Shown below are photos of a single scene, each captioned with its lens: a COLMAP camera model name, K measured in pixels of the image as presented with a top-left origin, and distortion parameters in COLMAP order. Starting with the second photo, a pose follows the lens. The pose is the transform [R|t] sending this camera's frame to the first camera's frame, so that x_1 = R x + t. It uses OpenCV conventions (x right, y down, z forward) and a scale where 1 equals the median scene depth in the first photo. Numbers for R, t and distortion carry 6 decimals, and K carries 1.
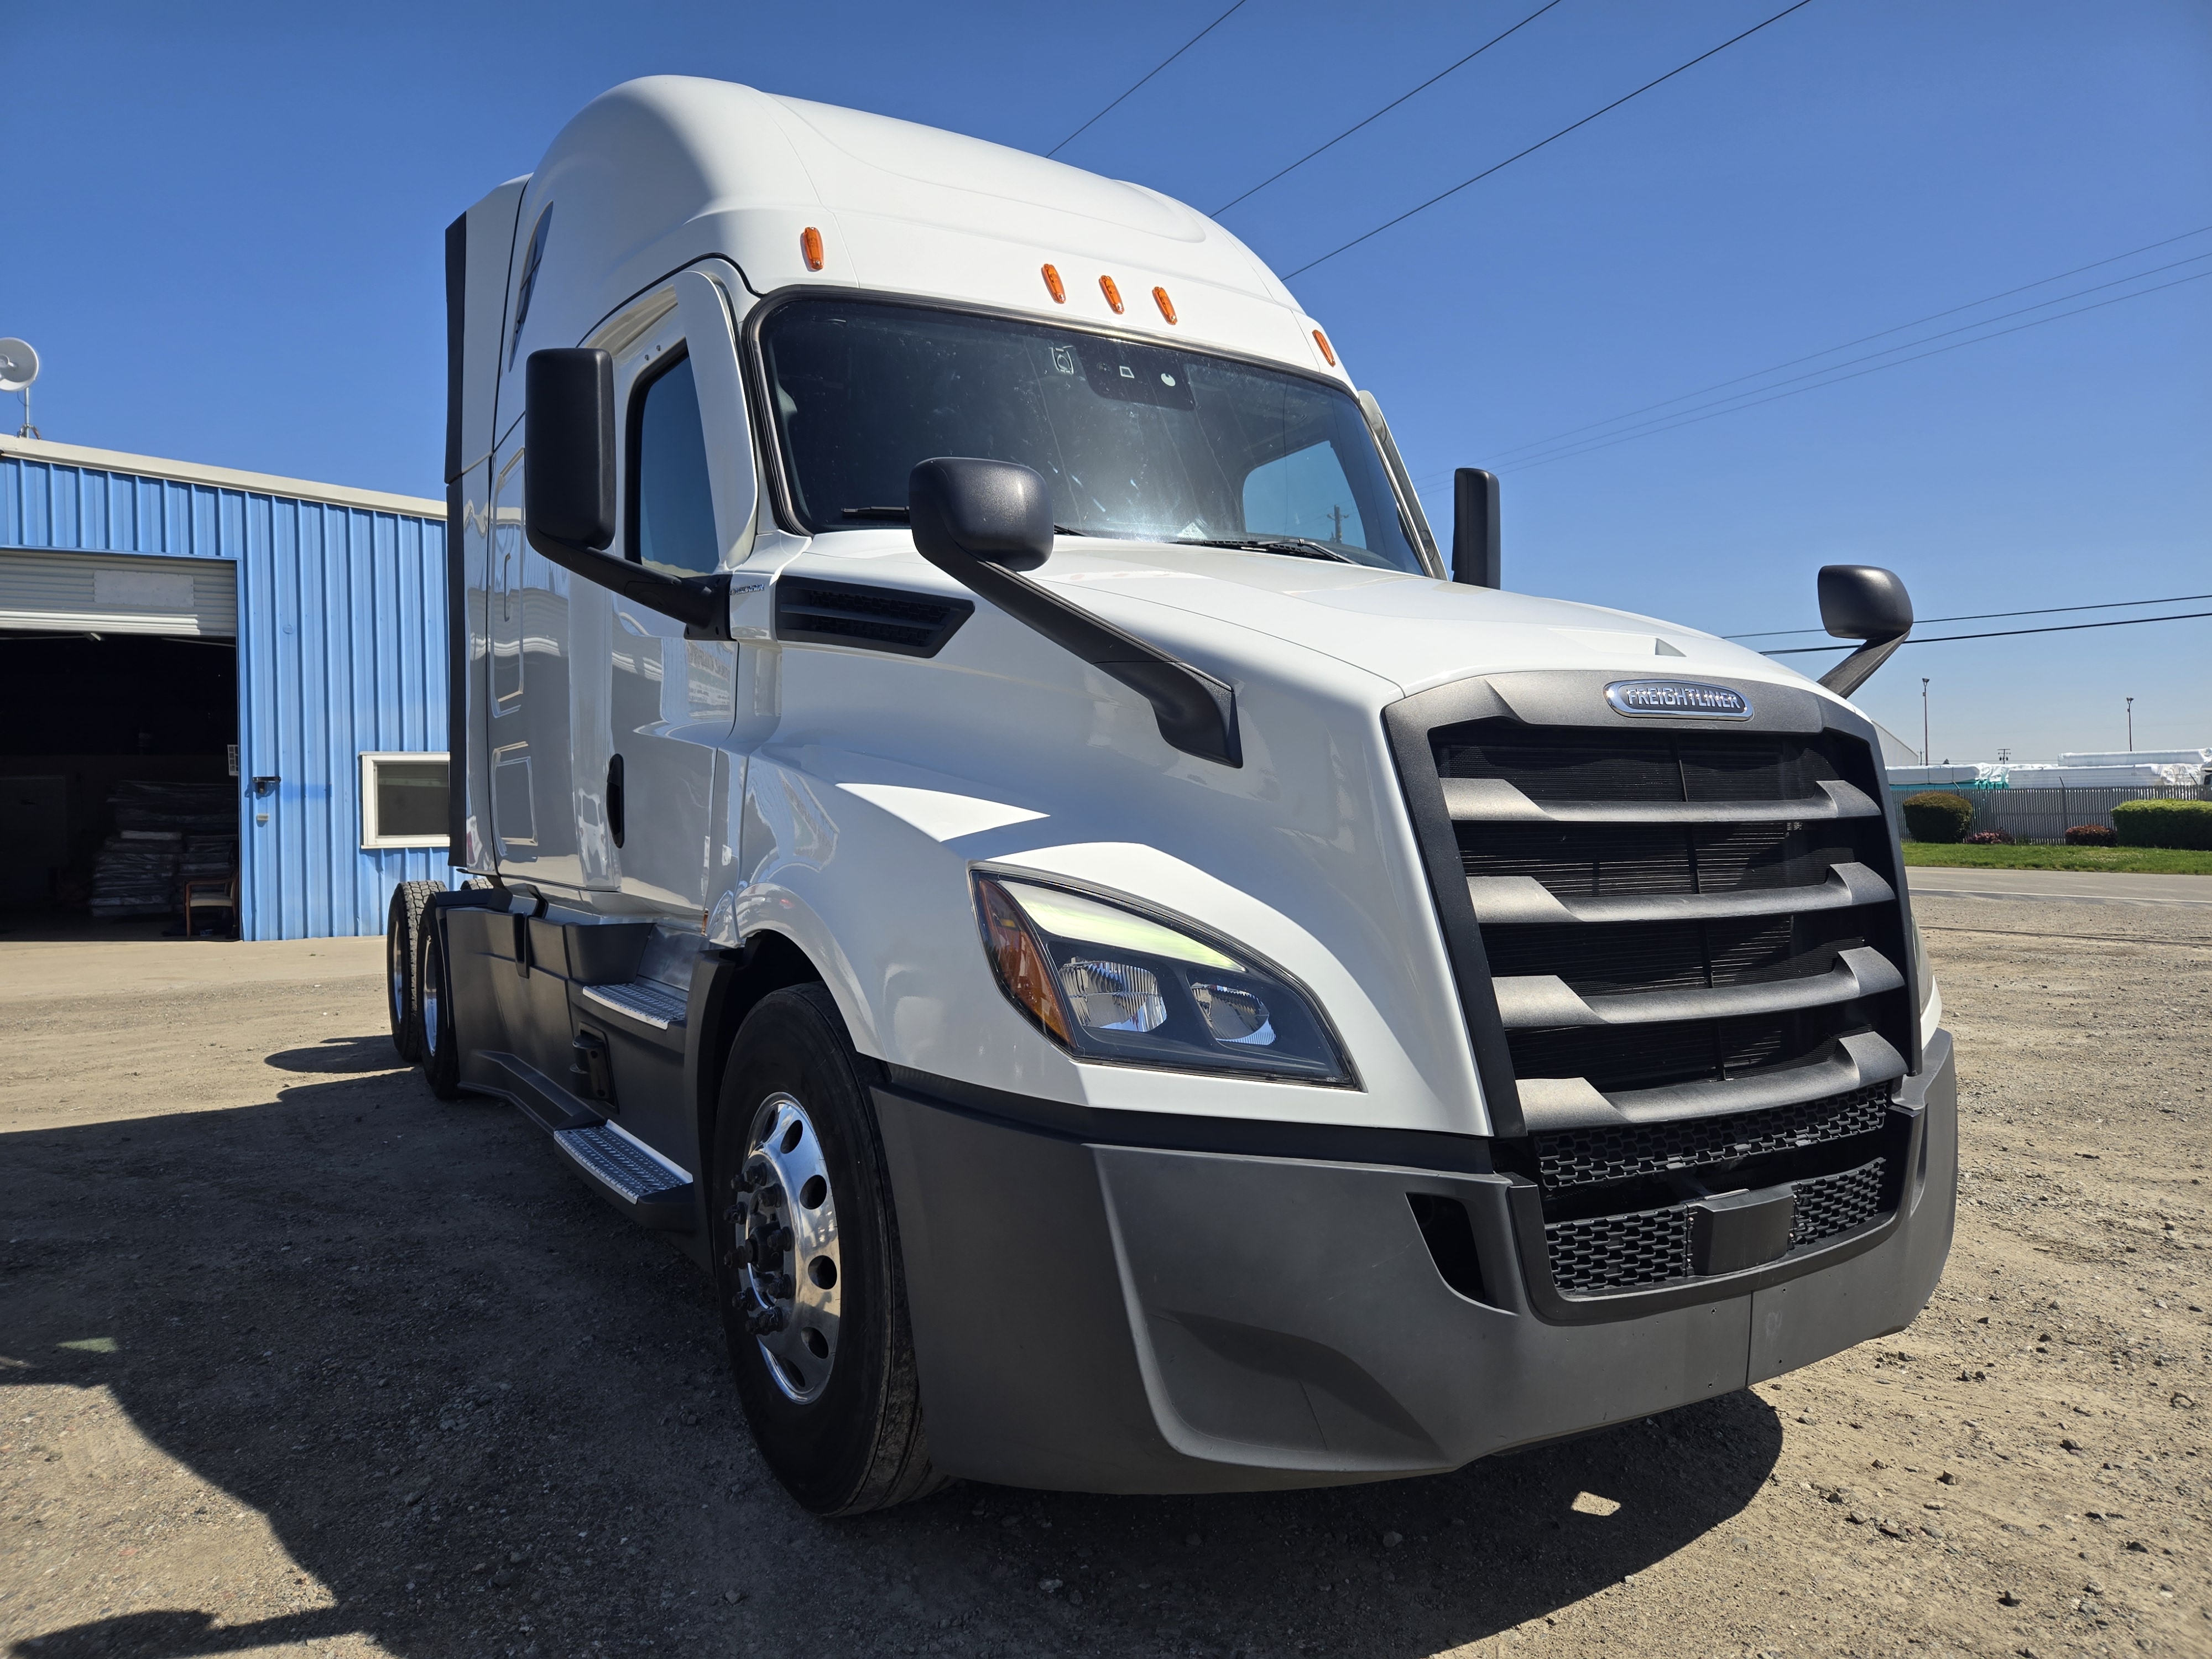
lens RADIAL K [[1486.9, 0, 1095.7], [0, 1486.9, 807.7], [0, 0, 1]] dist [0.083531, -0.071582]
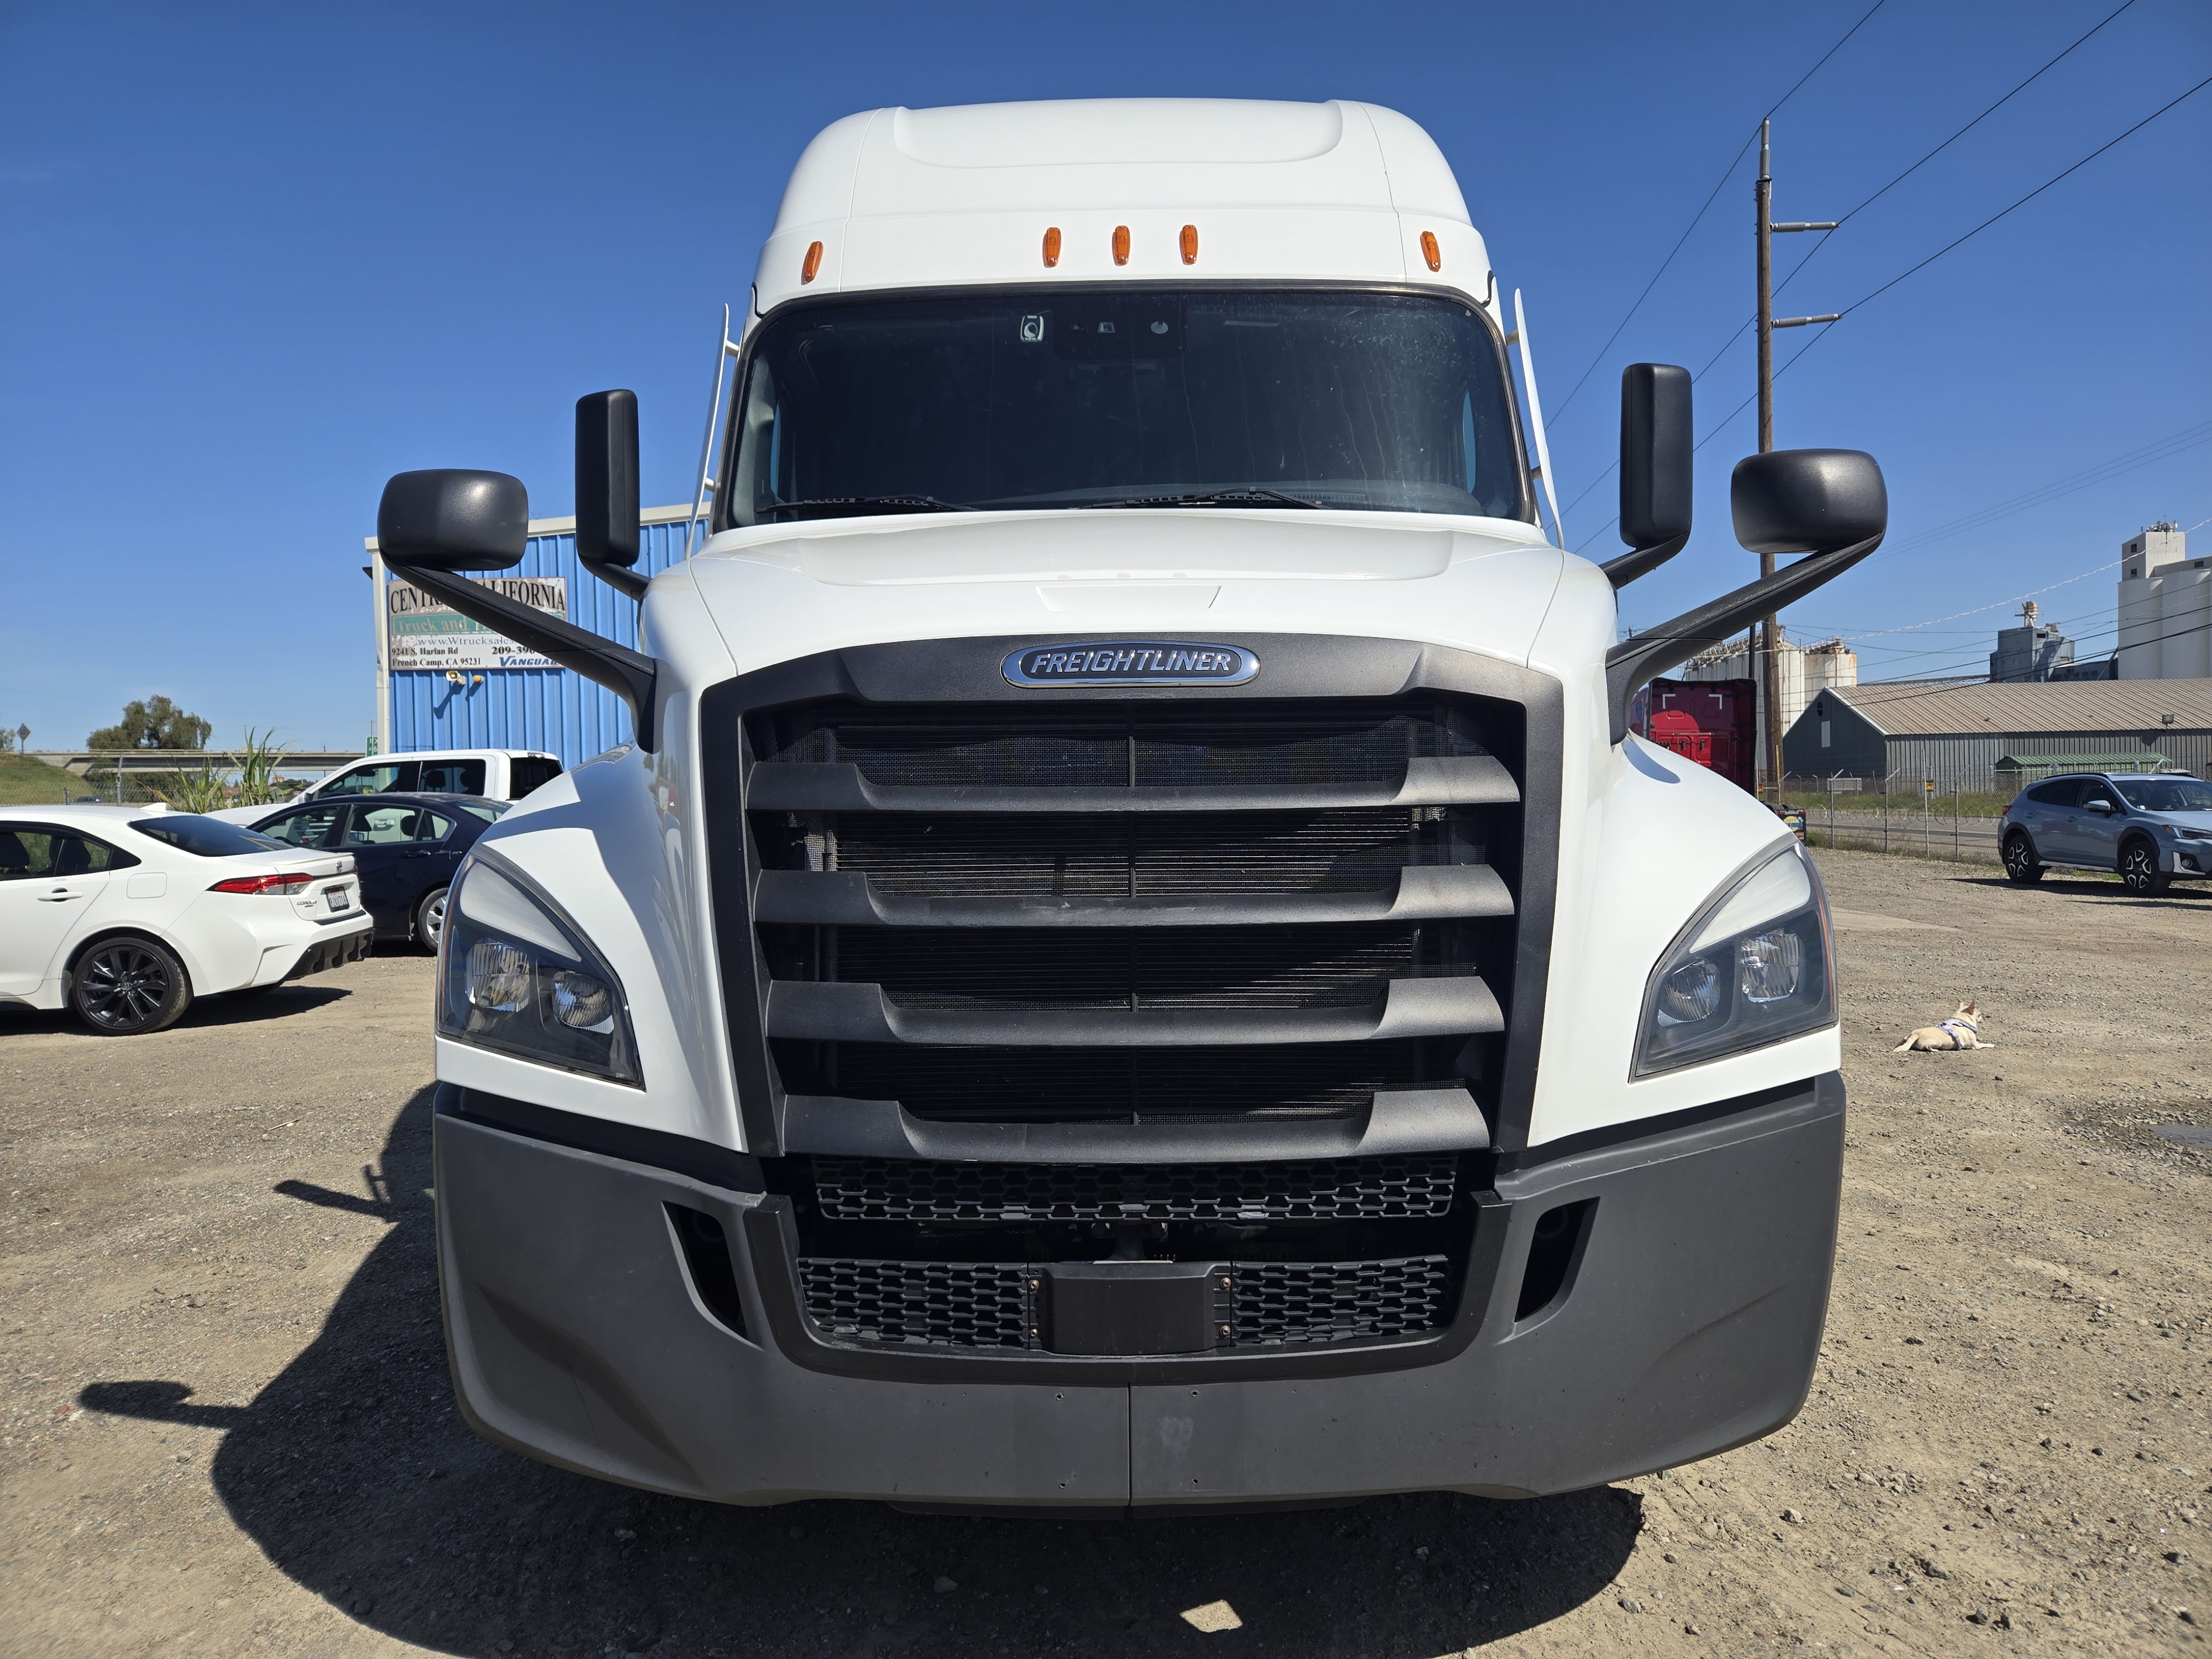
lens RADIAL K [[1486.9, 0, 1095.7], [0, 1486.9, 807.7], [0, 0, 1]] dist [0.083531, -0.071582]
pose [[0.851961, 0.006711, -0.523562, 0.754872], [0.003281, 0.999830, 0.018156, -0.007053], [0.523595, -0.017186, 0.851794, 0.270494]]
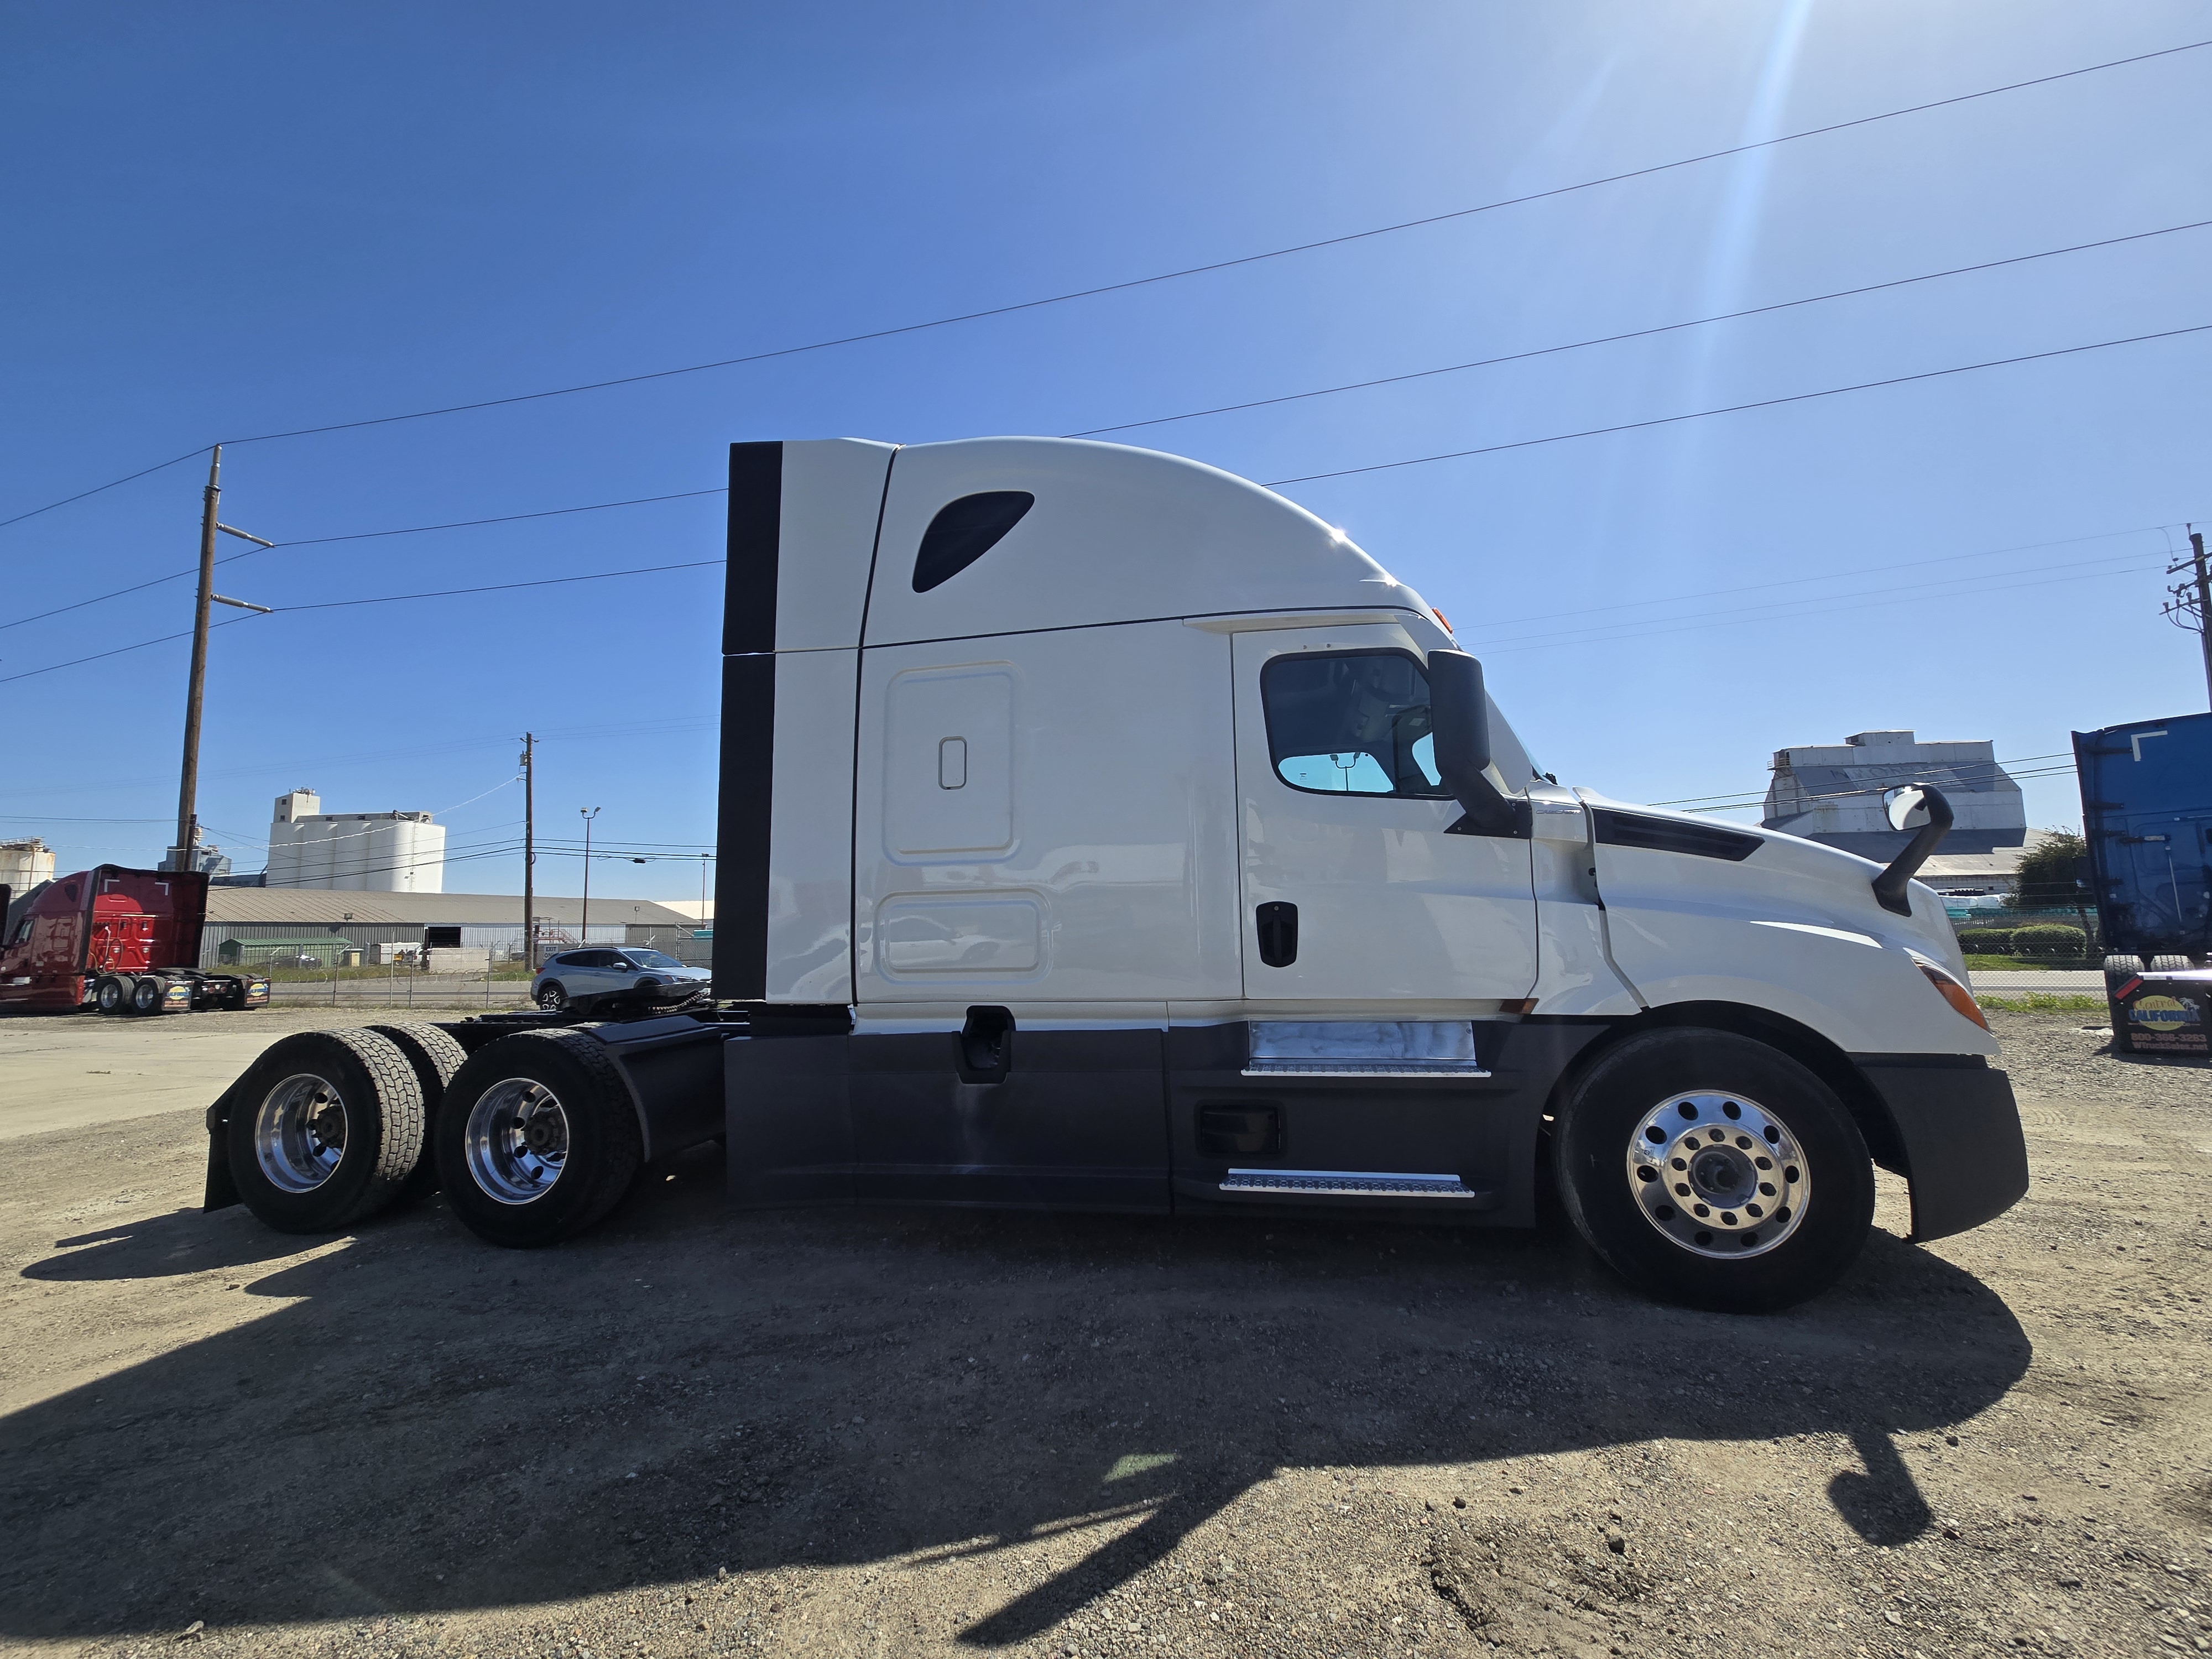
lens RADIAL K [[898.6, 0, 1106.0], [0, 898.6, 829.5], [0, 0, 1]] dist [0.009162, 0.000043]
pose [[0.680665, 0.087319, 0.727372, -1.690130], [0.009692, 0.991711, -0.128121, 0.007051], [-0.732531, 0.094257, 0.674177, 0.825084]]
